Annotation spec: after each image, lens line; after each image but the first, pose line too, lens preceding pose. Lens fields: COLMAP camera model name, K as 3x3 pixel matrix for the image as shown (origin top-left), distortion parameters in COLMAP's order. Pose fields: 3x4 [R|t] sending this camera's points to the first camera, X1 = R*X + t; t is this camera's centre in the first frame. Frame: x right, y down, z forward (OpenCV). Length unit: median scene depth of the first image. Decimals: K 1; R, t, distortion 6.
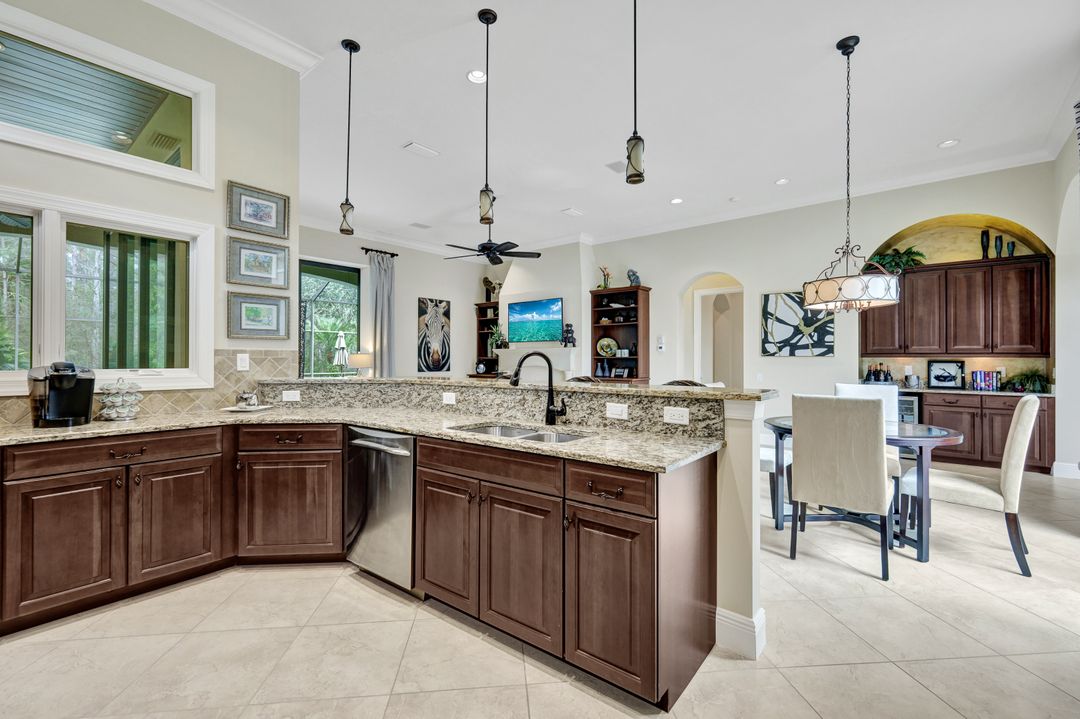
lens RADIAL K [[474.3, 0, 551.7], [0, 474.3, 358.0], [0, 0, 1]] dist [-0.002403, 0.000327]
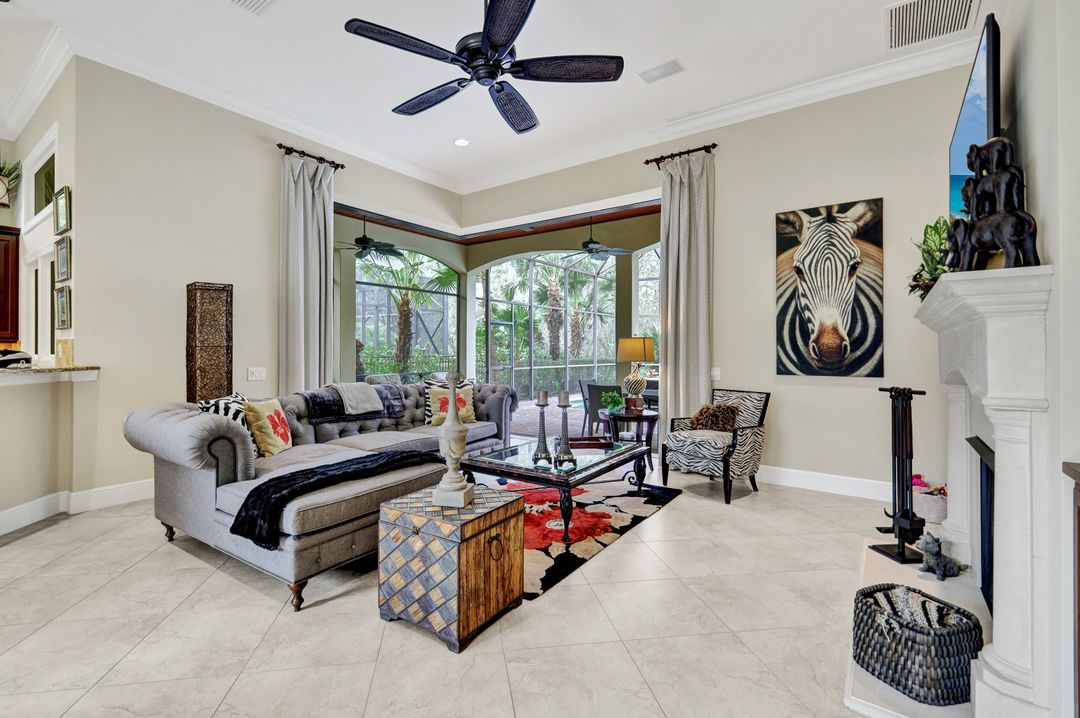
lens RADIAL K [[483.8, 0, 539.9], [0, 483.8, 349.4], [0, 0, 1]] dist [0.003924, 0.000130]
pose [[0.044684, -0.000840, -0.999001, 0.177957], [0.001814, 0.999998, -0.000760, 0.004690], [0.999000, -0.001779, 0.044685, 0.729218]]
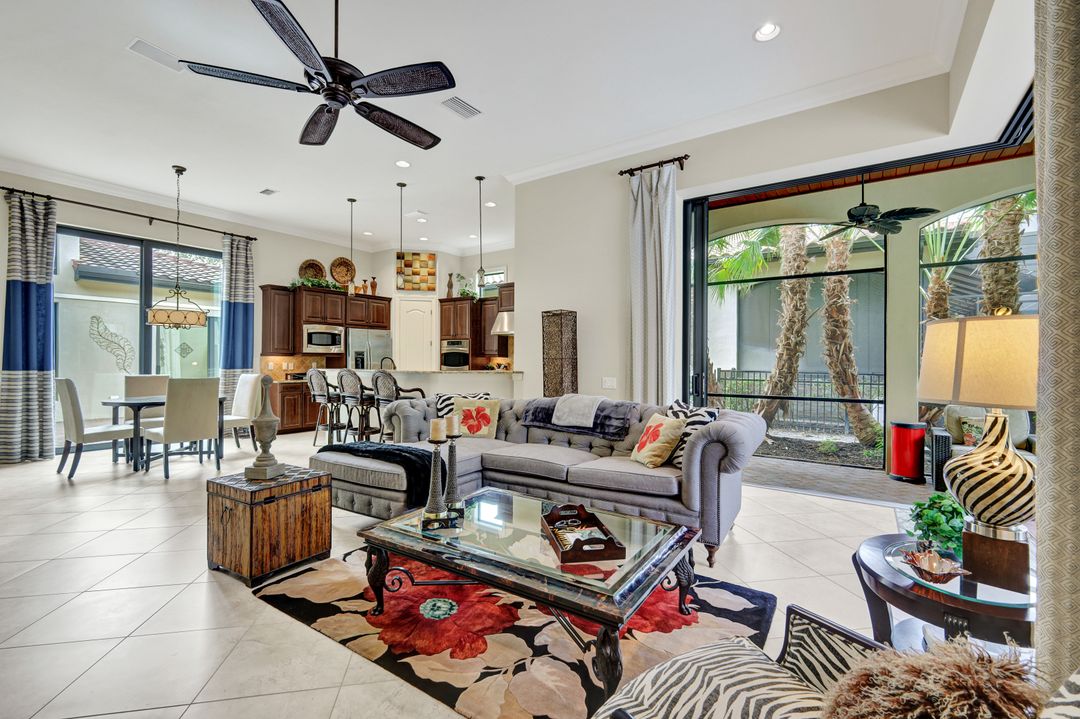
lens RADIAL K [[472.9, 0, 534.6], [0, 472.9, 362.4], [0, 0, 1]] dist [0.001748, 0.000066]
pose [[-0.998495, -0.006748, -0.054418, -0.195139], [-0.006574, 0.999973, -0.003375, 0.006799], [0.054440, -0.003012, -0.998513, 0.993226]]
